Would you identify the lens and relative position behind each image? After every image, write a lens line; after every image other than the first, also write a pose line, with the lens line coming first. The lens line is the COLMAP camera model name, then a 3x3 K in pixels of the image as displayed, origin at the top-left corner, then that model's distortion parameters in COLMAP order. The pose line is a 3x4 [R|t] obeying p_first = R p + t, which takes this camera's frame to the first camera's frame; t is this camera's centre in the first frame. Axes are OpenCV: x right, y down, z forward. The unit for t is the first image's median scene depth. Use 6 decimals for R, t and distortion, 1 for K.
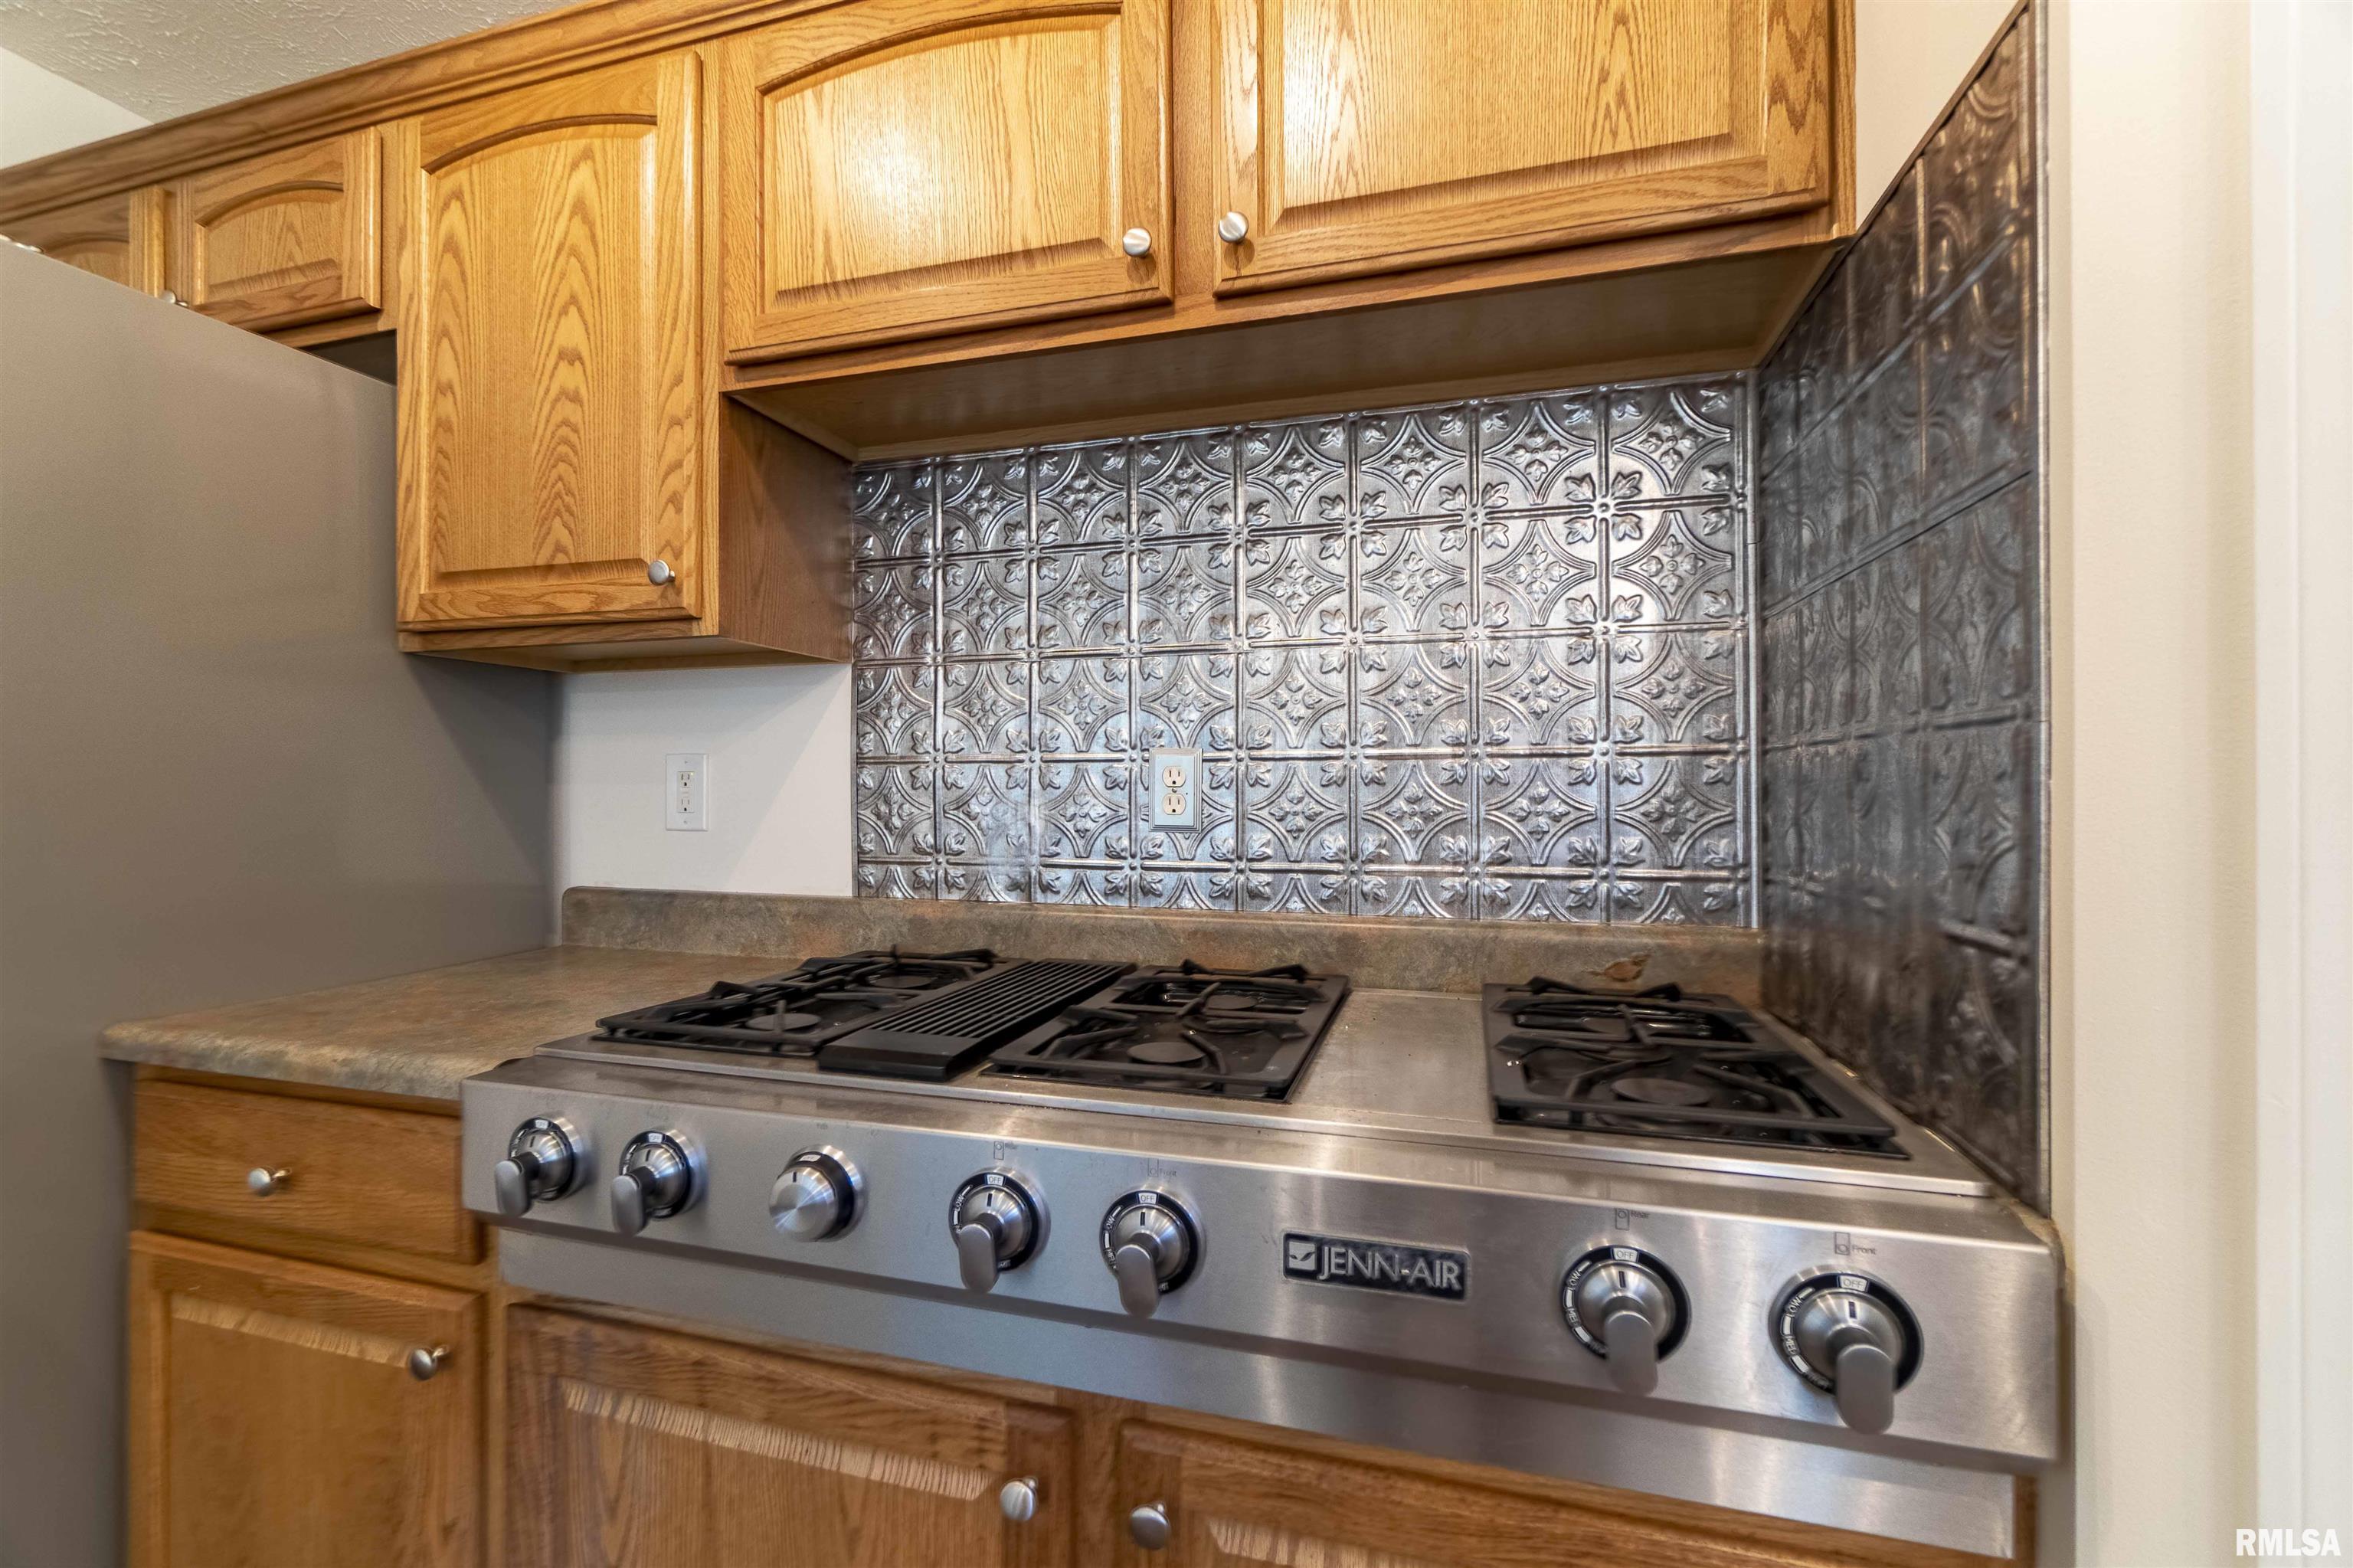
lens RADIAL K [[1025.8, 0, 1137.0], [0, 1025.8, 781.0], [0, 0, 1]] dist [-0.010083, 0.000088]
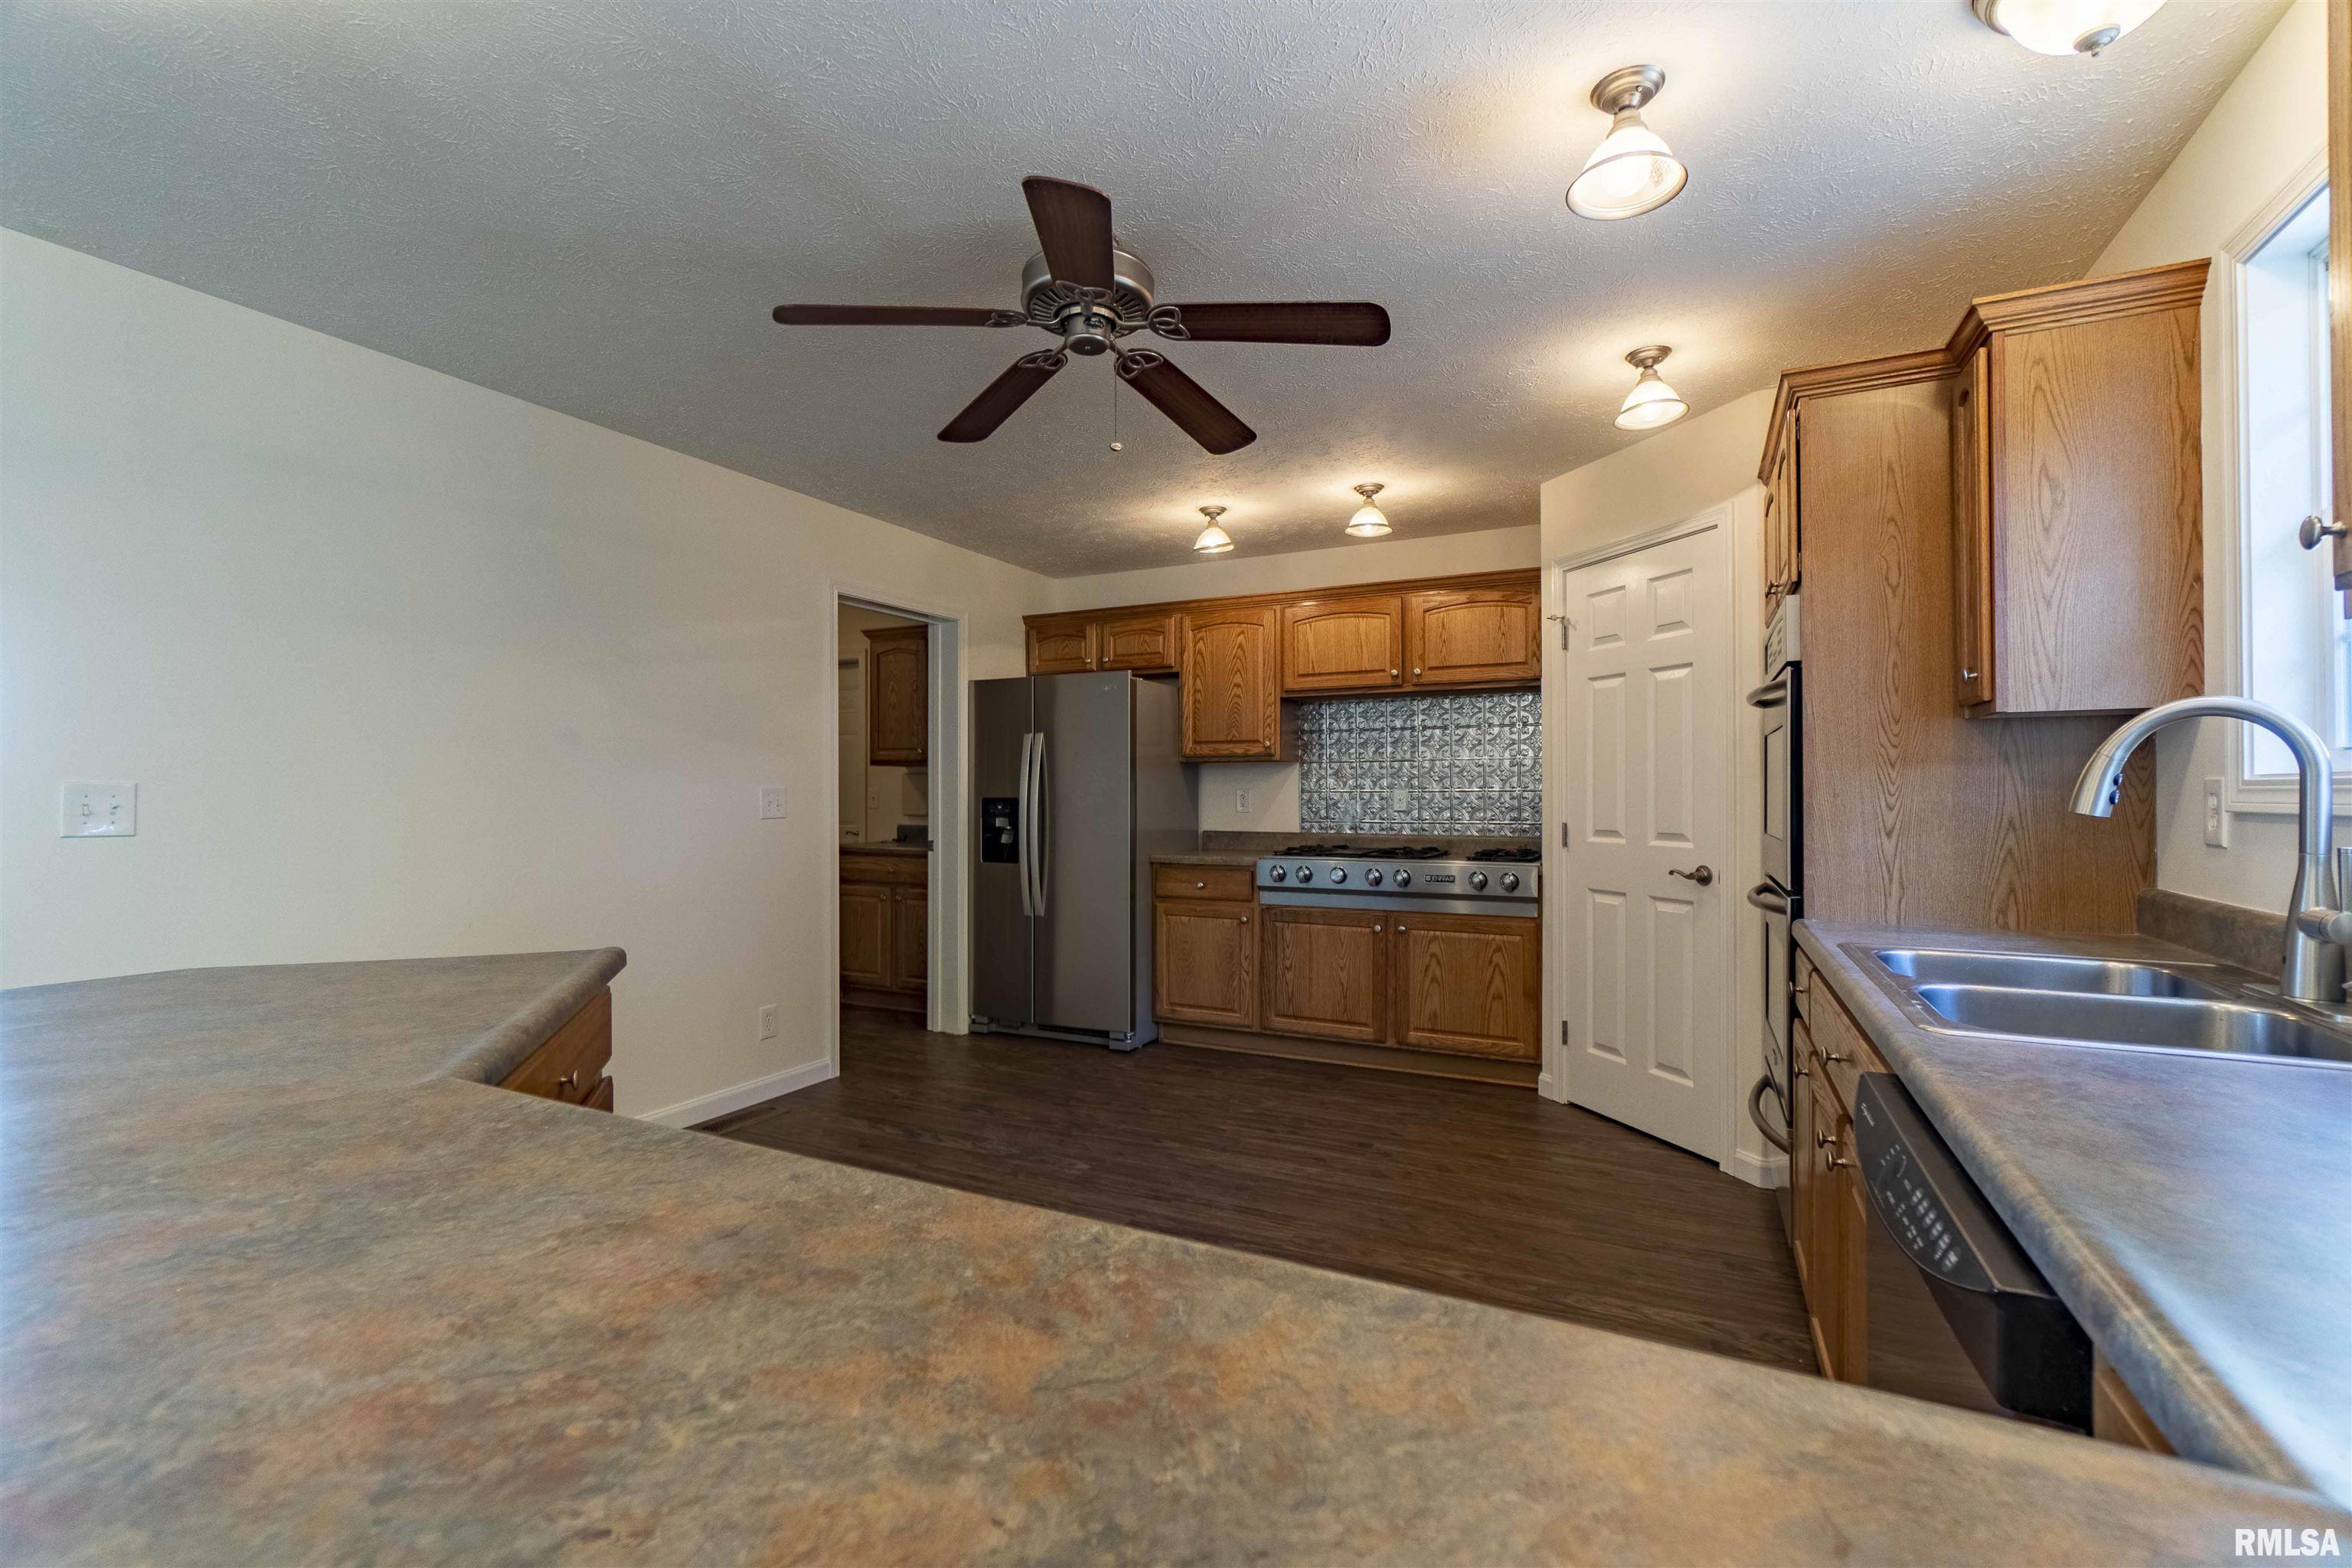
lens RADIAL K [[1045.0, 0, 1151.0], [0, 1045.0, 788.4], [0, 0, 1]] dist [-0.000214, 0.000293]
pose [[0.986842, 0.000123, -0.161685, -0.237714], [0.000037, 1.000000, 0.000987, -0.036842], [0.161685, -0.000980, 0.986842, -2.793446]]
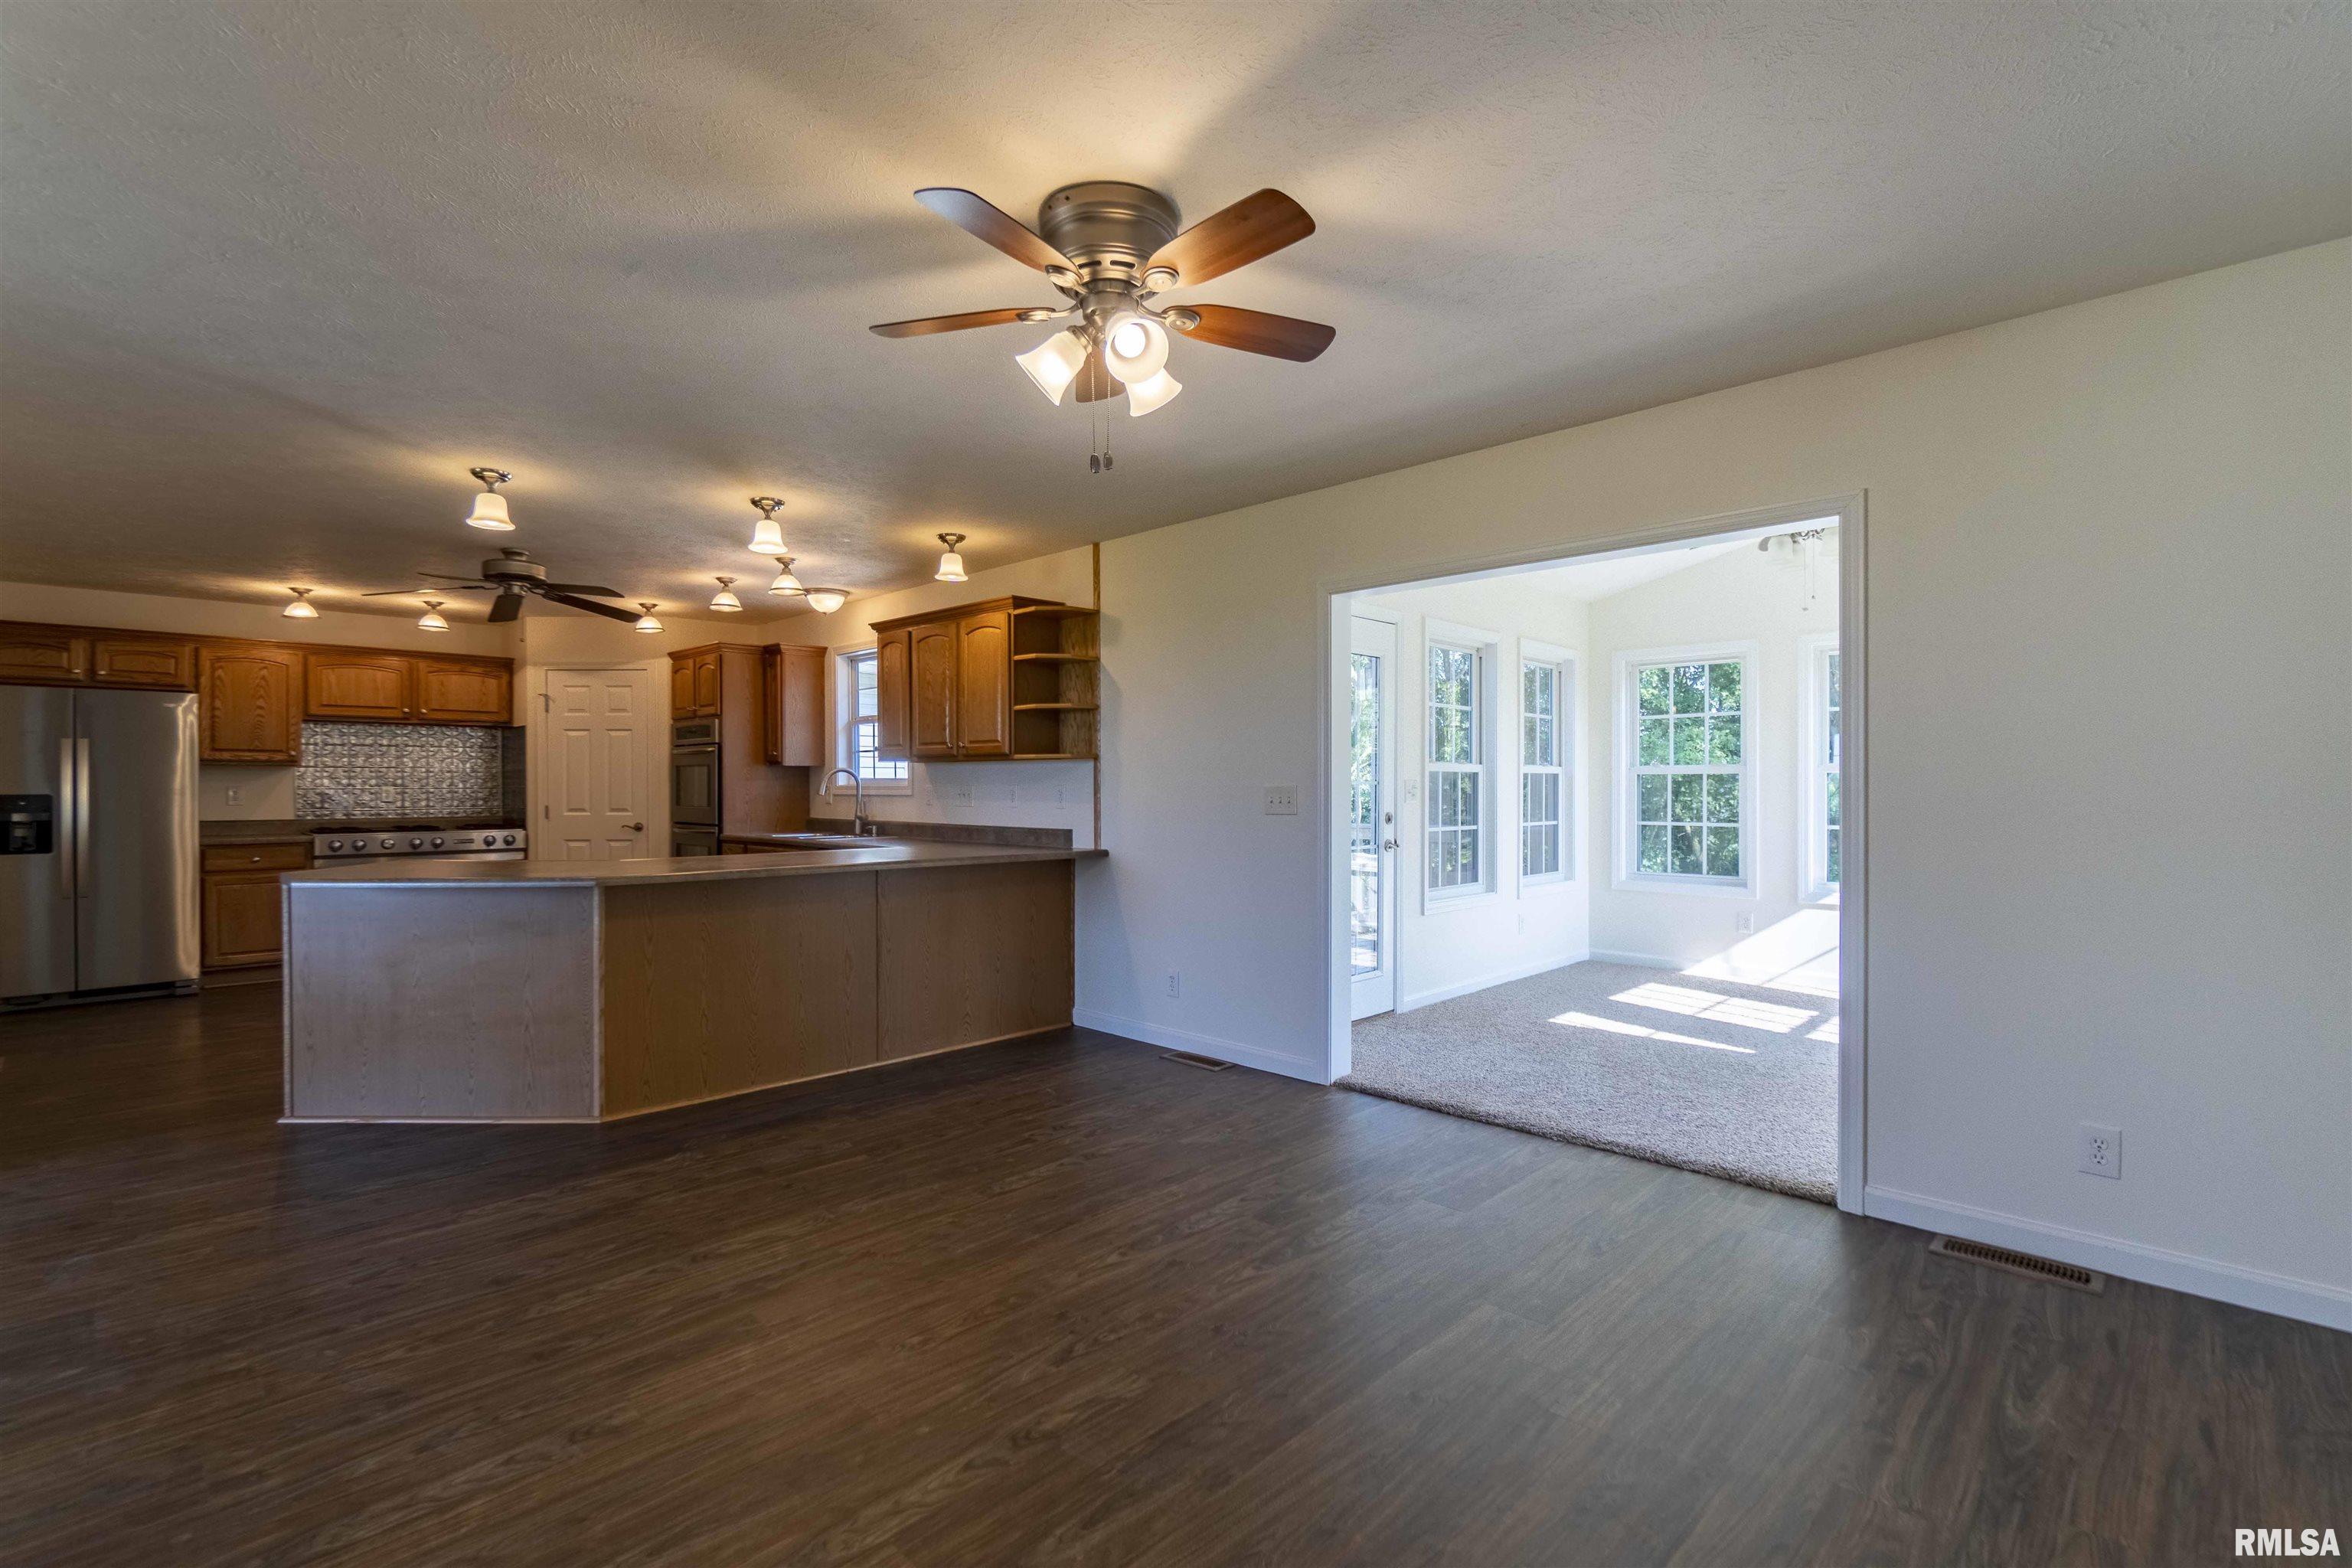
lens RADIAL K [[1045.0, 0, 1151.0], [0, 1045.0, 788.4], [0, 0, 1]] dist [-0.000214, 0.000293]
pose [[0.448880, -0.000567, 0.893592, -3.057415], [-0.004039, 0.999988, 0.002664, -0.053653], [-0.893583, -0.004805, 0.448873, -4.992552]]
